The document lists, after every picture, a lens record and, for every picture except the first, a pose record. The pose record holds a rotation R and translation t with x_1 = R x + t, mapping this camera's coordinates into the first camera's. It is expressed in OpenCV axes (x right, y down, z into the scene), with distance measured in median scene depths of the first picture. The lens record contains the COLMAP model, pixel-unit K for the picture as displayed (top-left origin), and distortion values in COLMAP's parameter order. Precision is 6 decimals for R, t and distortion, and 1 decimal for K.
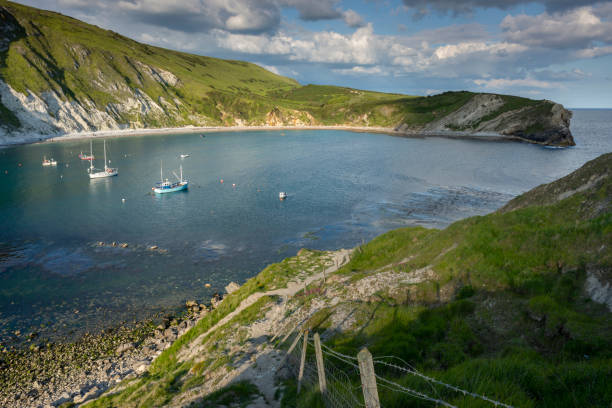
lens RADIAL K [[439.9, 0, 306.8], [0, 439.9, 204.0], [0, 0, 1]] dist [-0.003894, 0.005758]
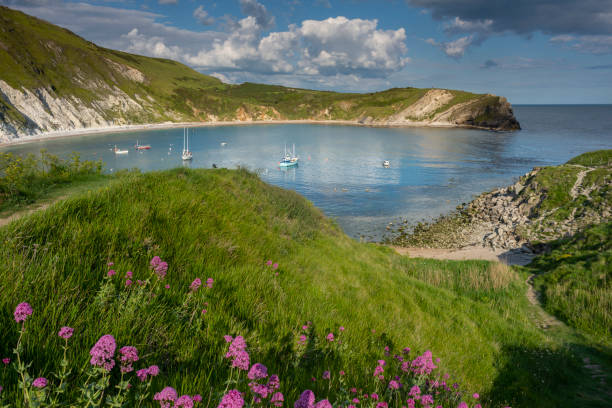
lens RADIAL K [[439.9, 0, 305.9], [0, 439.9, 205.3], [0, 0, 1]] dist [-0.003894, 0.005758]
pose [[0.980913, -0.053779, 0.186864, -0.157388], [0.052721, 0.998553, 0.010629, 0.023134], [-0.187166, -0.000575, 0.982328, -0.070256]]
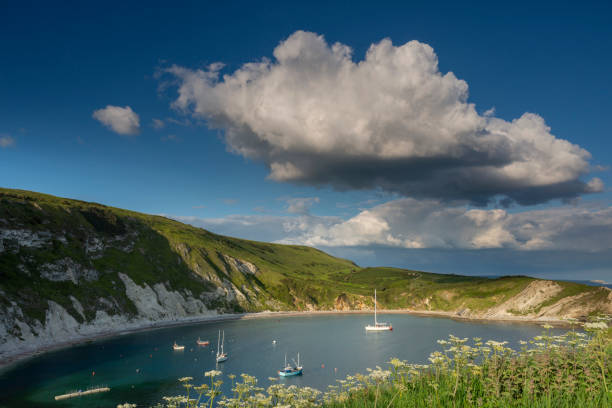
lens RADIAL K [[439.9, 0, 307.5], [0, 439.9, 207.2], [0, 0, 1]] dist [-0.003894, 0.005758]
pose [[0.992837, -0.029102, -0.115875, -0.028930], [-0.017424, 0.924239, -0.381417, 0.002879], [0.118196, 0.380704, 0.917112, -0.112356]]
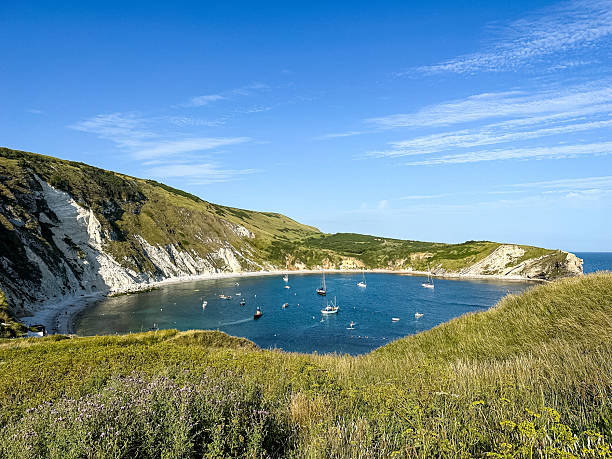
lens RADIAL K [[420.8, 0, 305.1], [0, 420.8, 236.0], [0, 0, 1]] dist [0.053232, -0.043446]
pose [[0.999488, -0.002346, -0.031913, -0.116456], [-0.005616, 0.968966, -0.247131, 0.021988], [0.031503, 0.247183, 0.968456, -0.167209]]
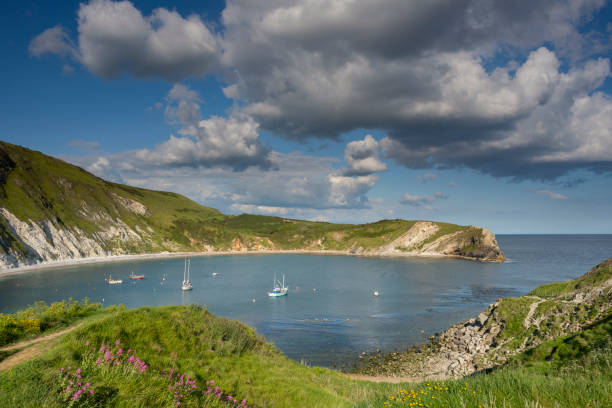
lens RADIAL K [[439.9, 0, 305.3], [0, 439.9, 205.0], [0, 0, 1]] dist [-0.003894, 0.005758]
pose [[0.979597, 0.004238, 0.200926, -0.152767], [0.052460, 0.959723, -0.276008, 0.024091], [-0.194003, 0.280917, 0.939919, -0.091814]]
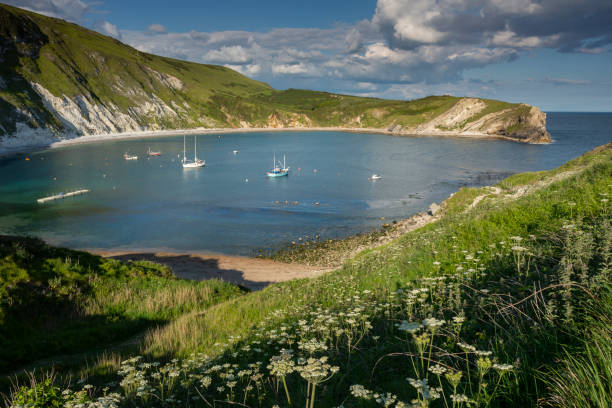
lens RADIAL K [[439.9, 0, 306.7], [0, 439.9, 202.5], [0, 0, 1]] dist [-0.003894, 0.005758]
pose [[0.996875, -0.017565, 0.077014, -0.097126], [0.018402, 0.999779, -0.010167, 0.020422], [-0.076819, 0.011553, 0.996978, -0.087010]]
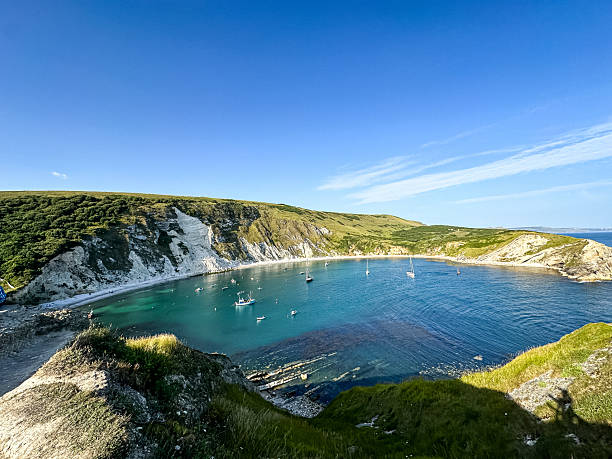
lens RADIAL K [[246.4, 0, 307.3], [0, 246.4, 230.1], [0, 0, 1]] dist [0.011851, 0.000142]
pose [[0.878892, -0.045642, -0.474831, 0.162852], [-0.071669, 0.971479, -0.226036, -0.039829], [0.471605, 0.232692, 0.850554, 0.025805]]
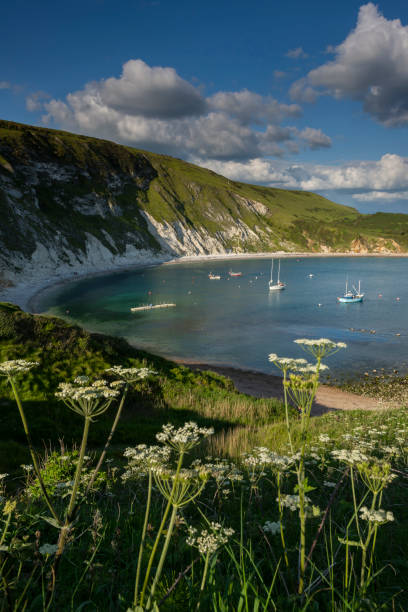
lens RADIAL K [[439.9, 0, 205.7], [0, 439.9, 306.6], [0, 0, 1]] dist [-0.003894, 0.005758]
pose [[0.947637, 0.051934, -0.315100, -0.094915], [-0.069877, 0.996499, -0.045908, 0.021835], [0.311612, 0.065522, 0.947948, -0.084336]]
